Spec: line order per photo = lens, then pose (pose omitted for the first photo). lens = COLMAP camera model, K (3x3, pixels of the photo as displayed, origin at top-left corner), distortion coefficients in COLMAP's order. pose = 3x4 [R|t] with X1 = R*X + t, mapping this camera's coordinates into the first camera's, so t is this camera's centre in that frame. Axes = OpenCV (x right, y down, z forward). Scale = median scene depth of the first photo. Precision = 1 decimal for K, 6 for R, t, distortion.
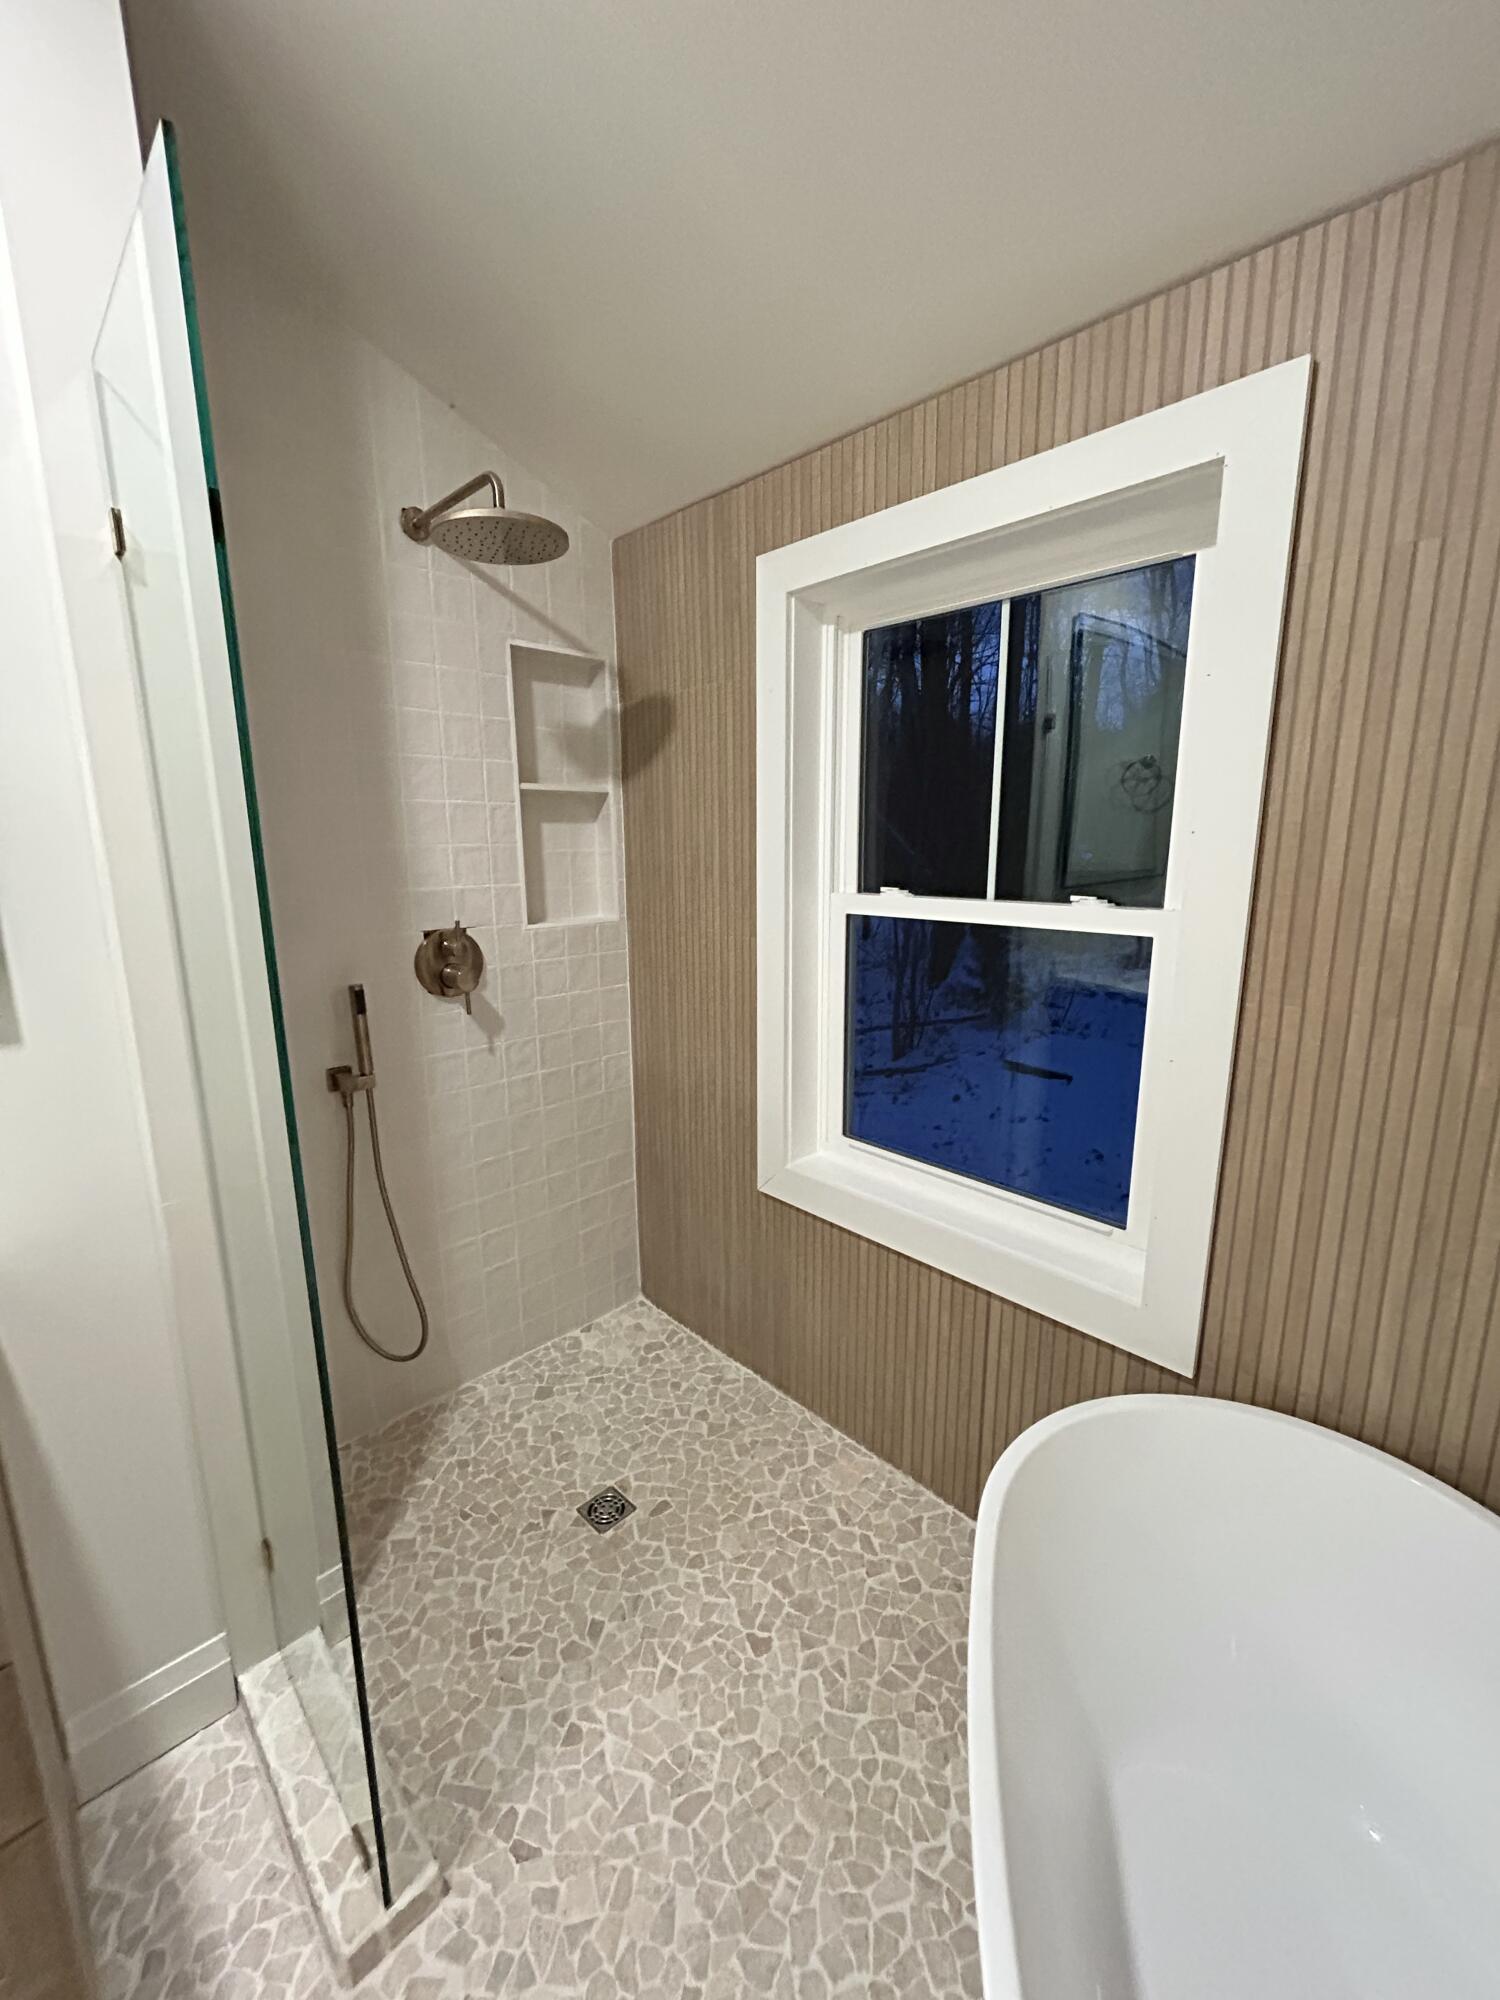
lens RADIAL K [[806.2, 0, 754.8], [0, 806.2, 997.3], [0, 0, 1]] dist [-0.002865, 0.001286]
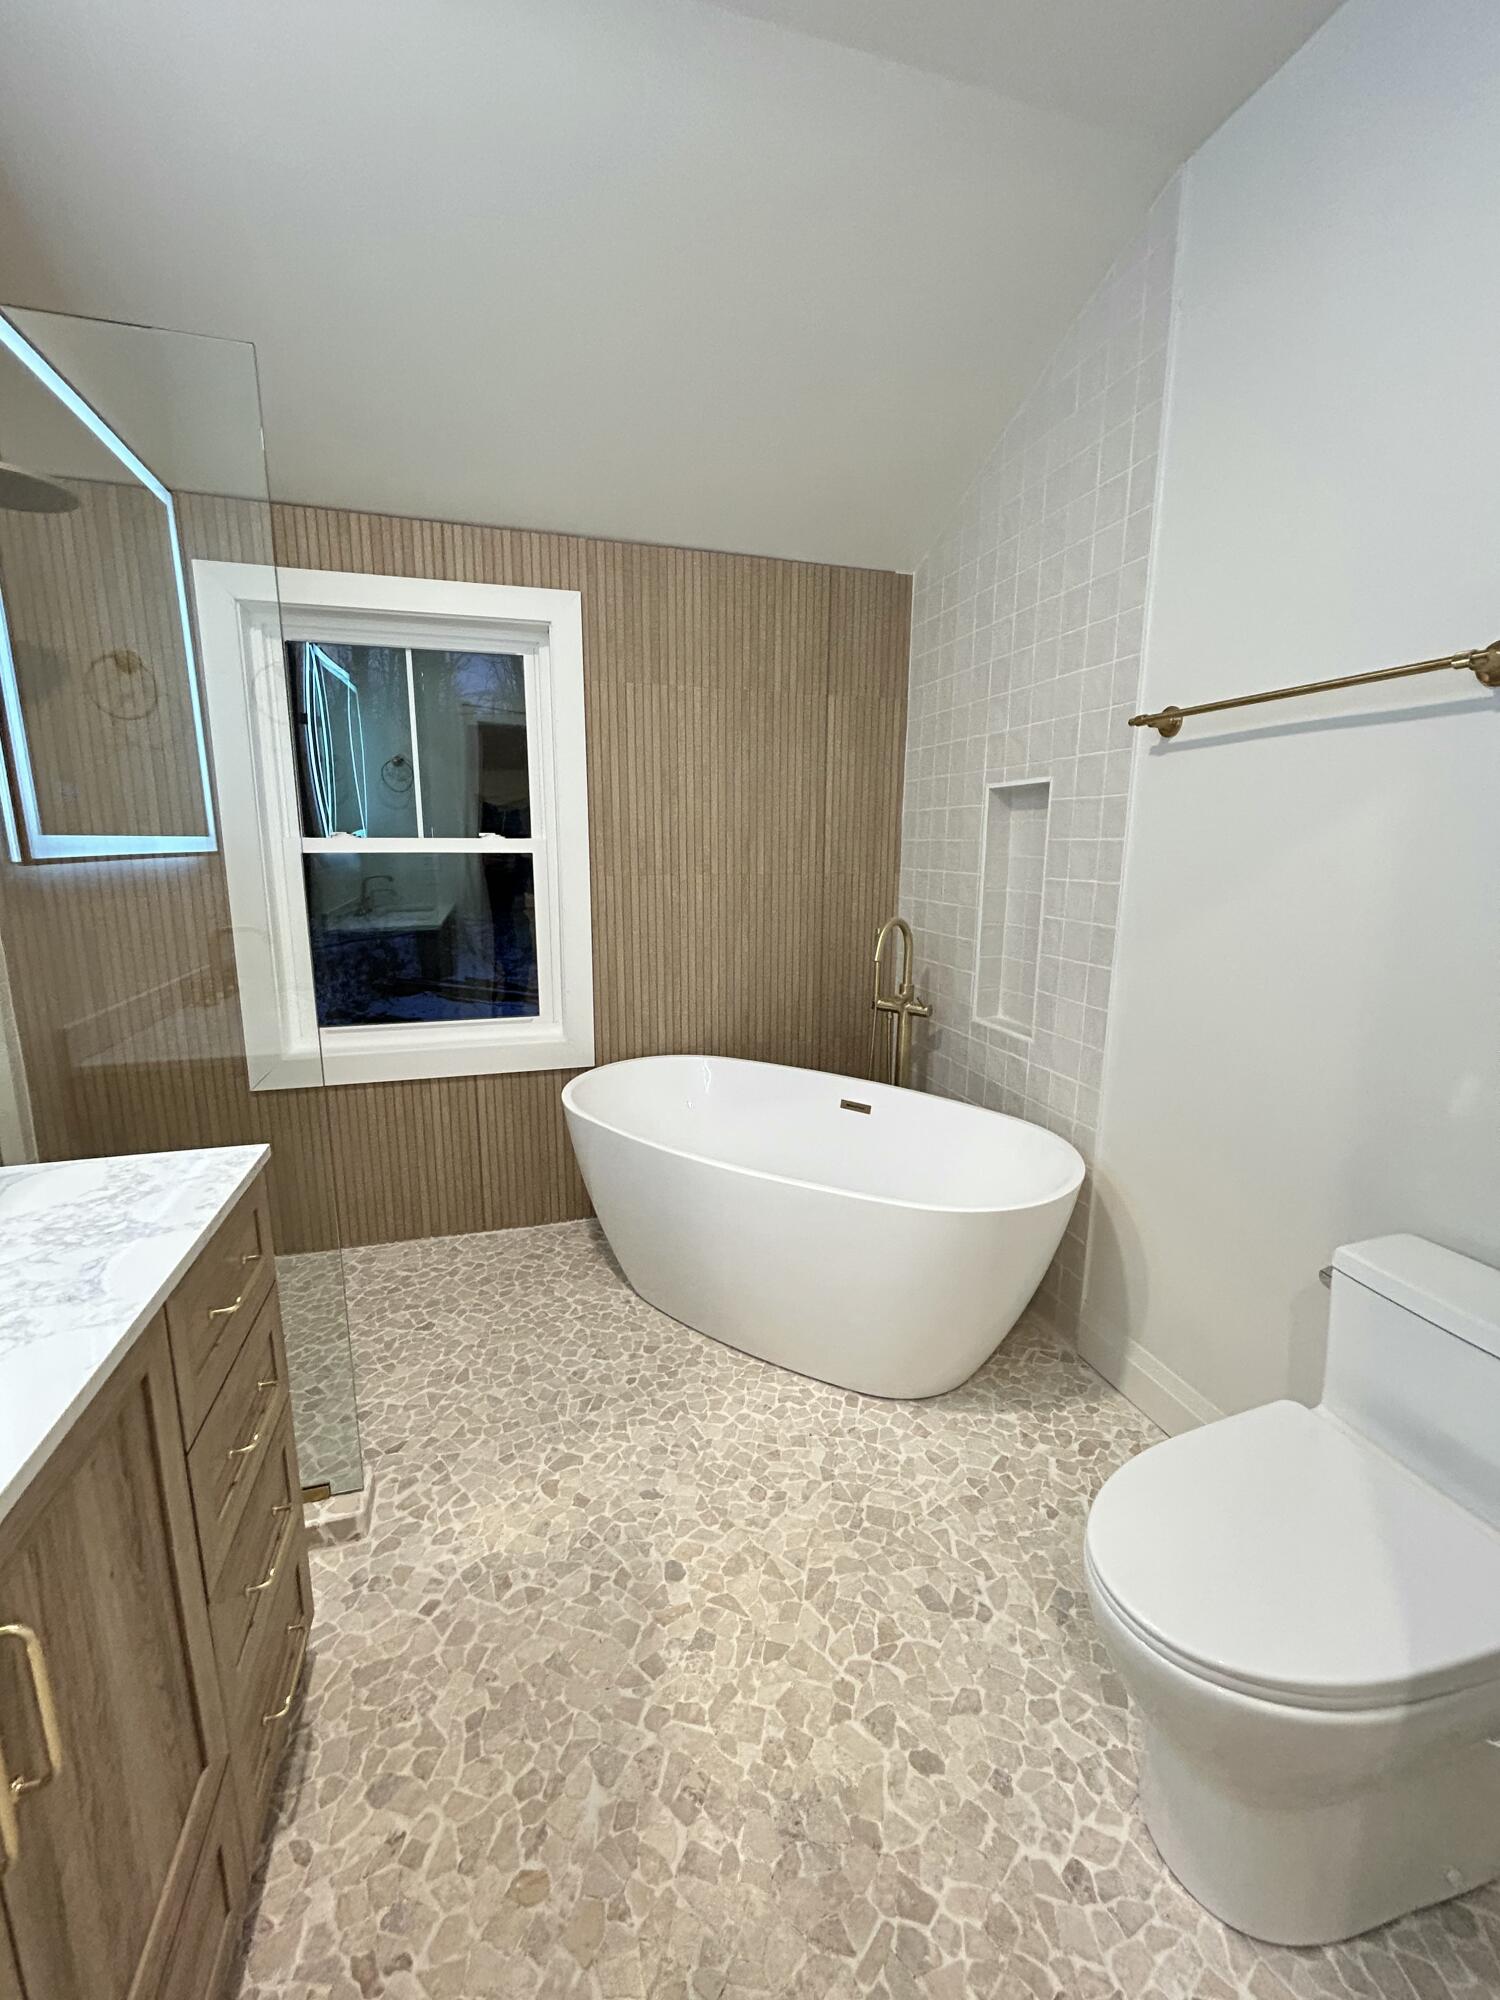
lens RADIAL K [[806.2, 0, 750.2], [0, 806.2, 997.2], [0, 0, 1]] dist [-0.002865, 0.001286]
pose [[0.464037, -0.160412, 0.871170, -0.807593], [0.164630, 0.981950, 0.093119, 0.138394], [-0.870383, 0.100210, 0.482070, -0.273632]]
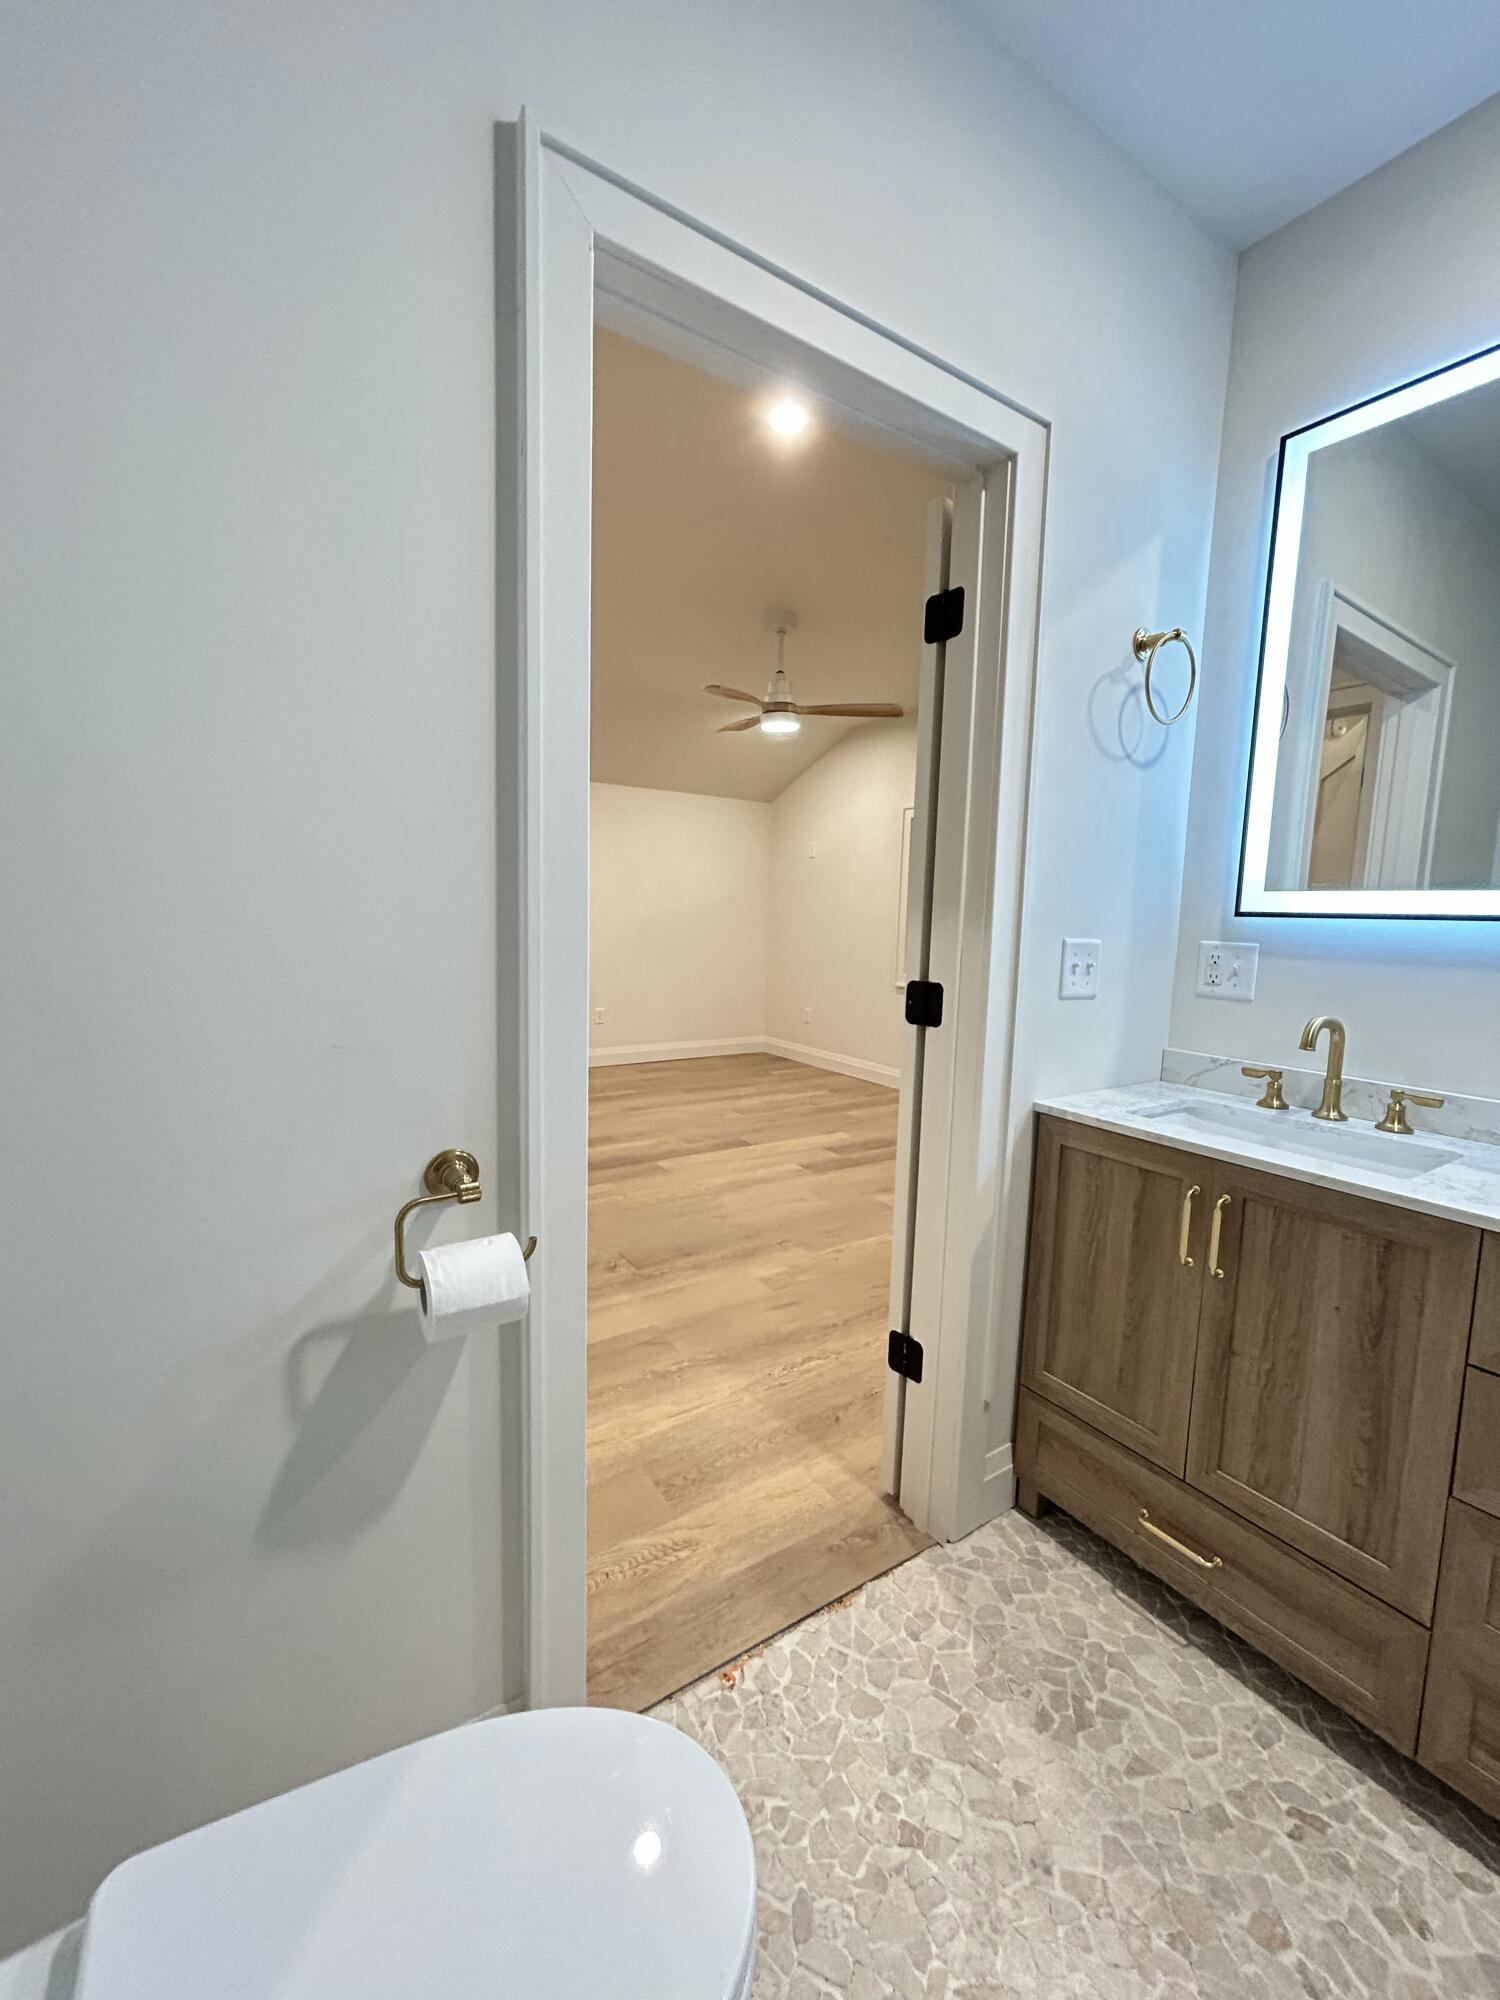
lens RADIAL K [[806.2, 0, 753.7], [0, 806.2, 997.0], [0, 0, 1]] dist [-0.002865, 0.001286]
pose [[-0.181436, 0.102297, -0.978068, 0.122733], [-0.220527, 0.965013, 0.141840, 0.164275], [0.958357, 0.241426, -0.152529, -0.206147]]
